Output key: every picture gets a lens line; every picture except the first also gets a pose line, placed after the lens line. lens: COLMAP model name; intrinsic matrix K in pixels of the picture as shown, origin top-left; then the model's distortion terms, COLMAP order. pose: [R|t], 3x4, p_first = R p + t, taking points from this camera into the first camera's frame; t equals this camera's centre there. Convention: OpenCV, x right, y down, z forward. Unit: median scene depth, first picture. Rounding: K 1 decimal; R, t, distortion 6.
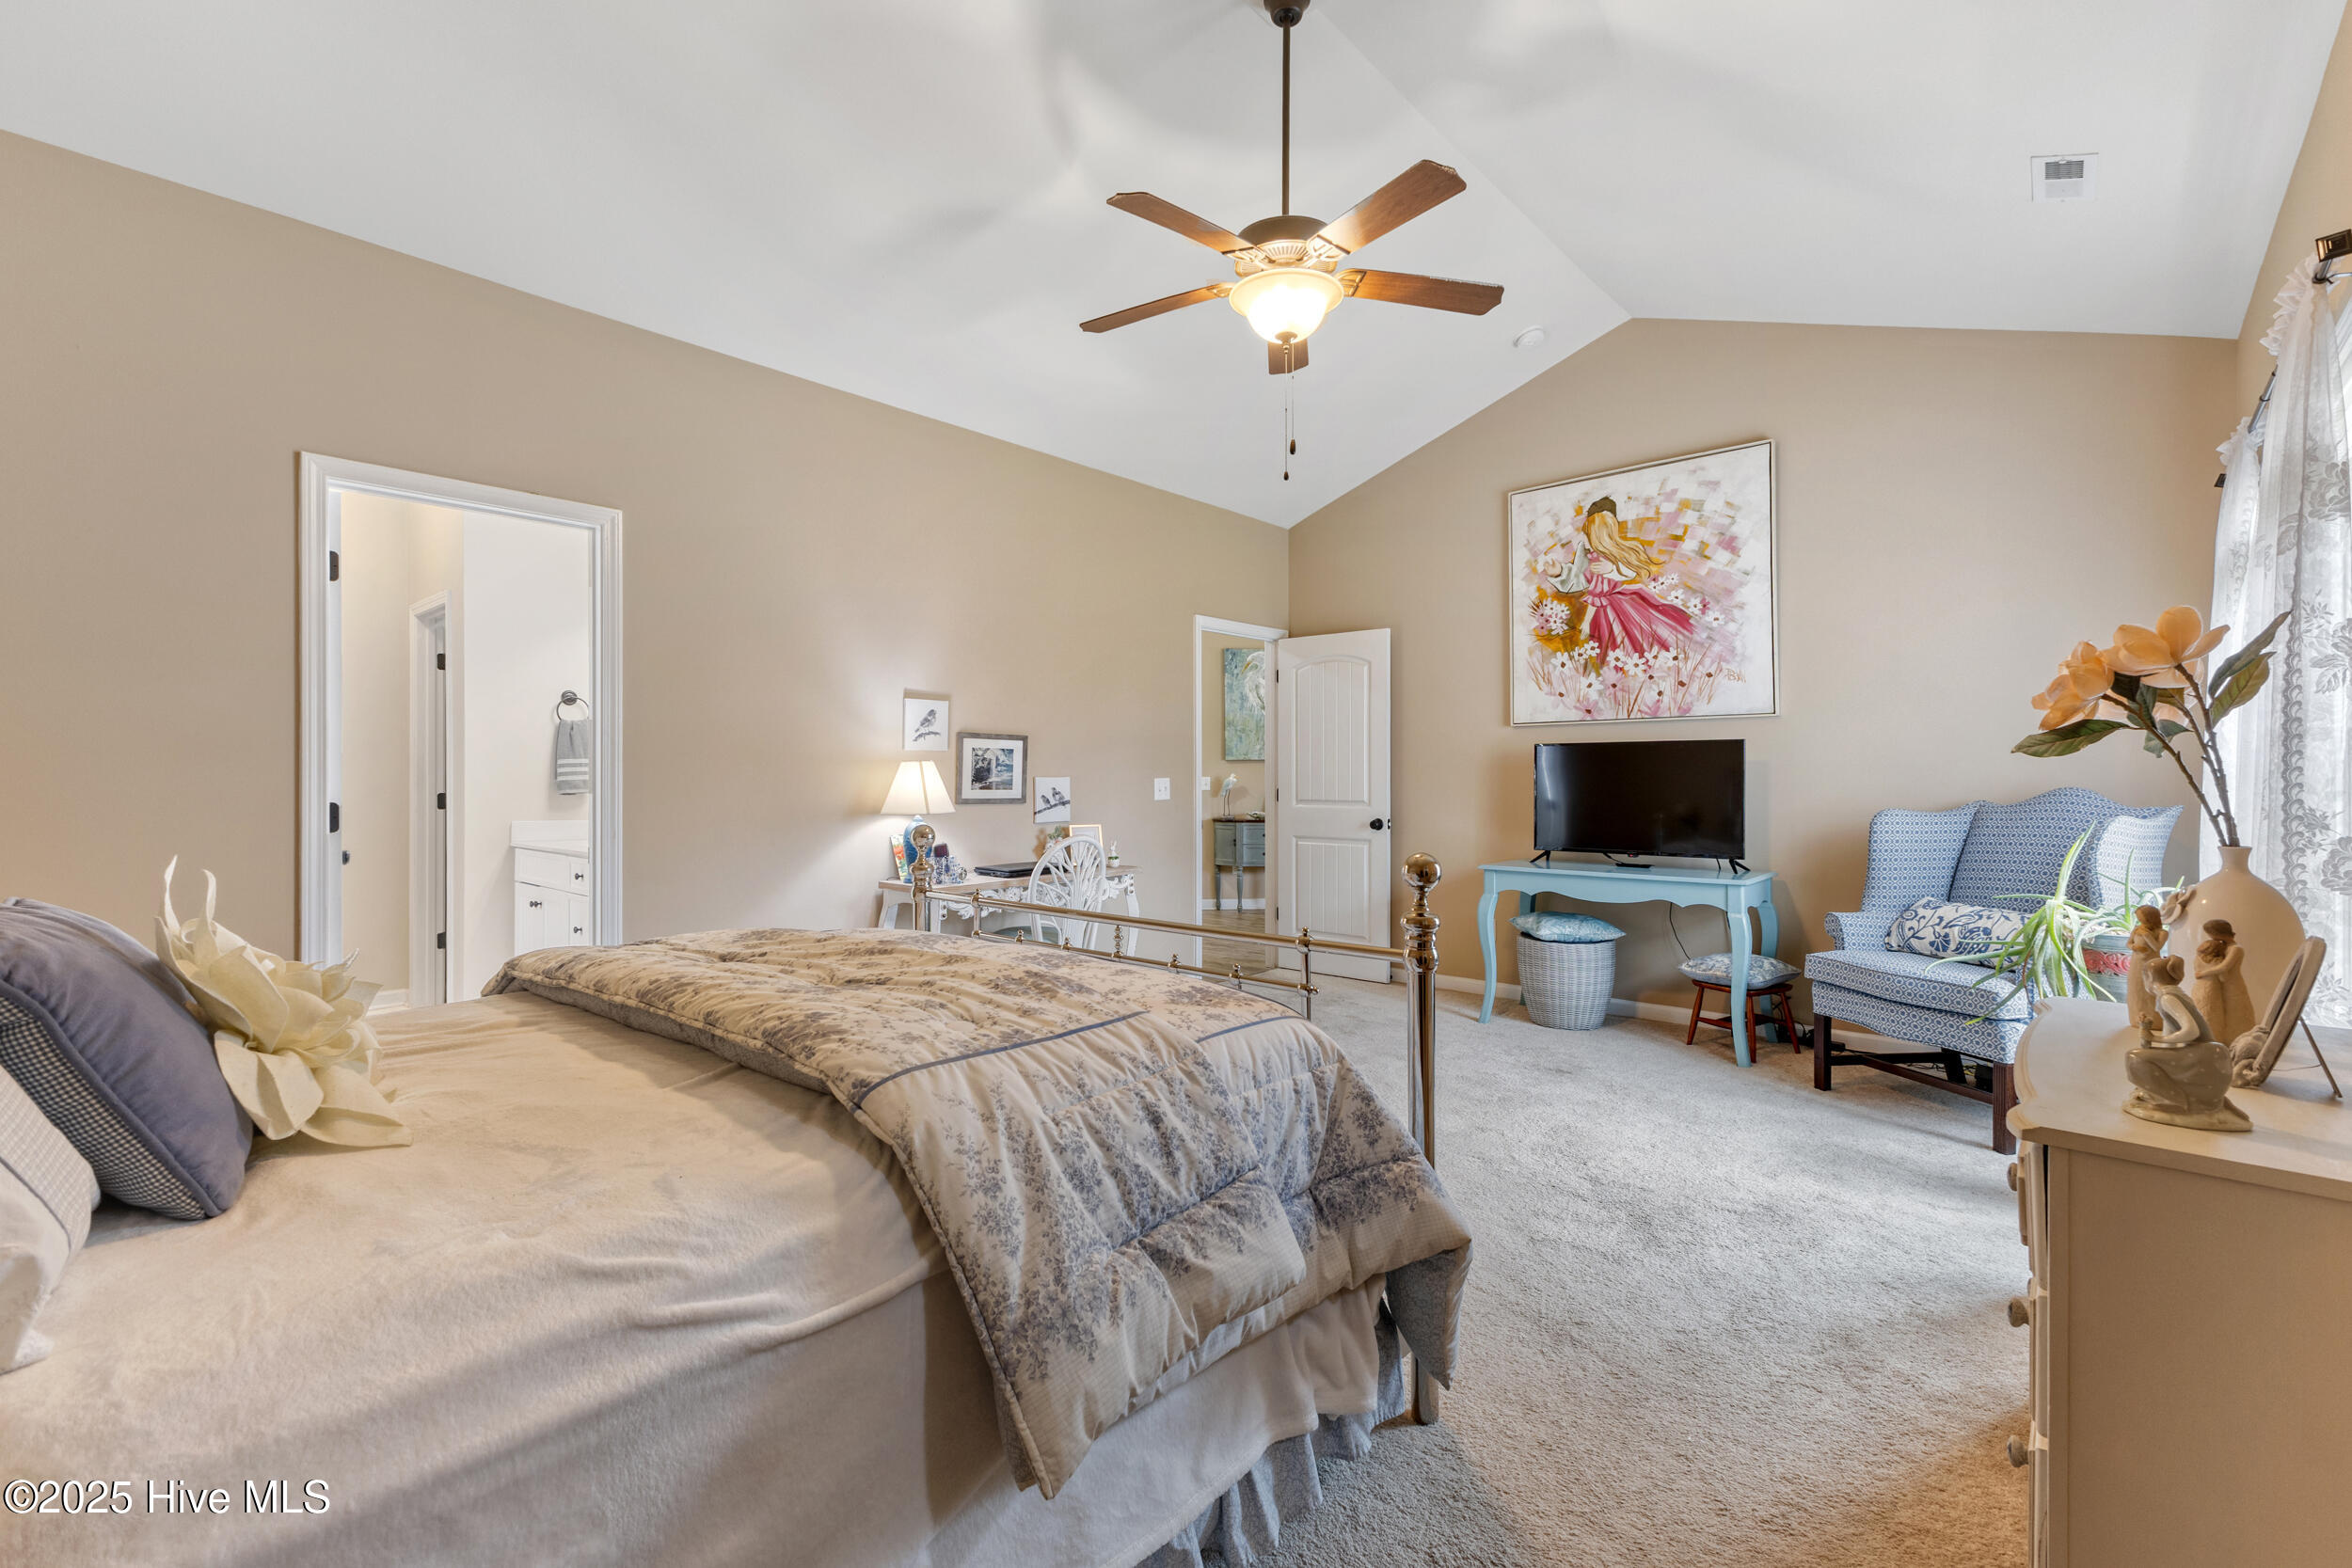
lens RADIAL K [[1020.3, 0, 1181.9], [0, 1020.3, 776.6], [0, 0, 1]] dist [0.003378, 0.000491]
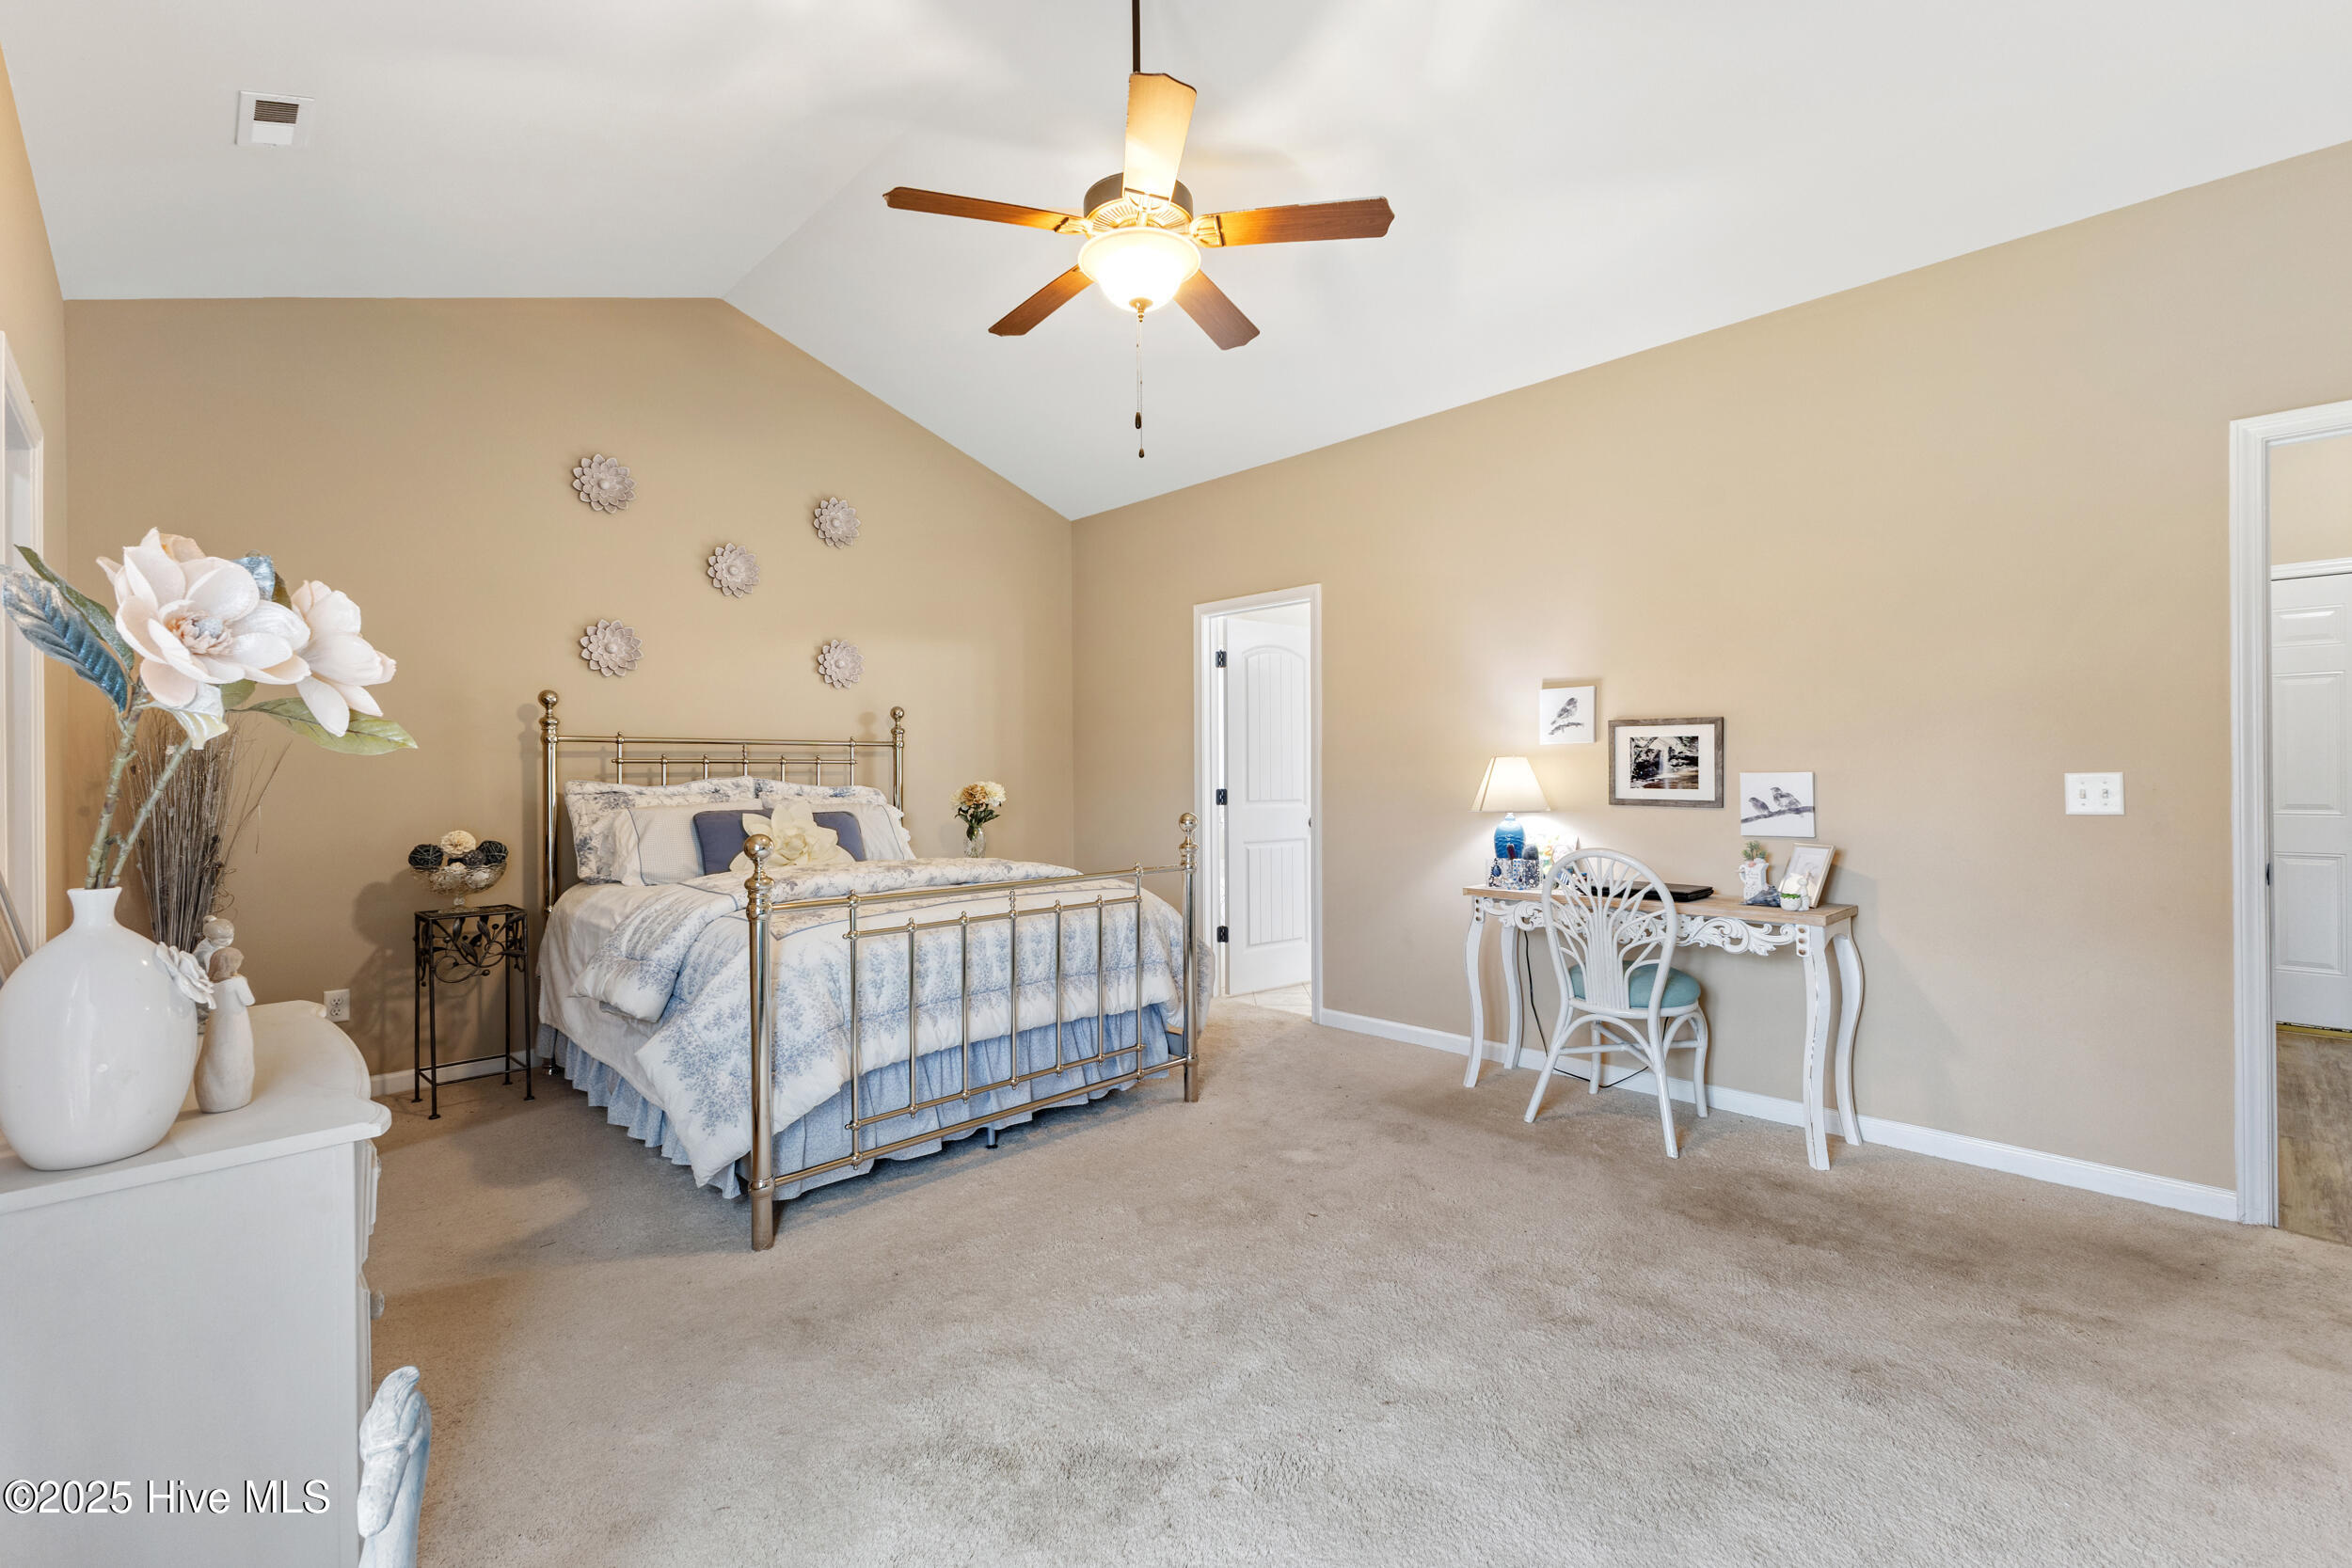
lens RADIAL K [[1020.3, 0, 1181.9], [0, 1020.3, 776.6], [0, 0, 1]] dist [0.003378, 0.000491]
pose [[-0.064640, 0.002749, -0.997905, 0.641013], [0.003366, 0.999991, 0.002537, 0.000212], [0.997903, -0.003195, -0.064649, 0.678375]]
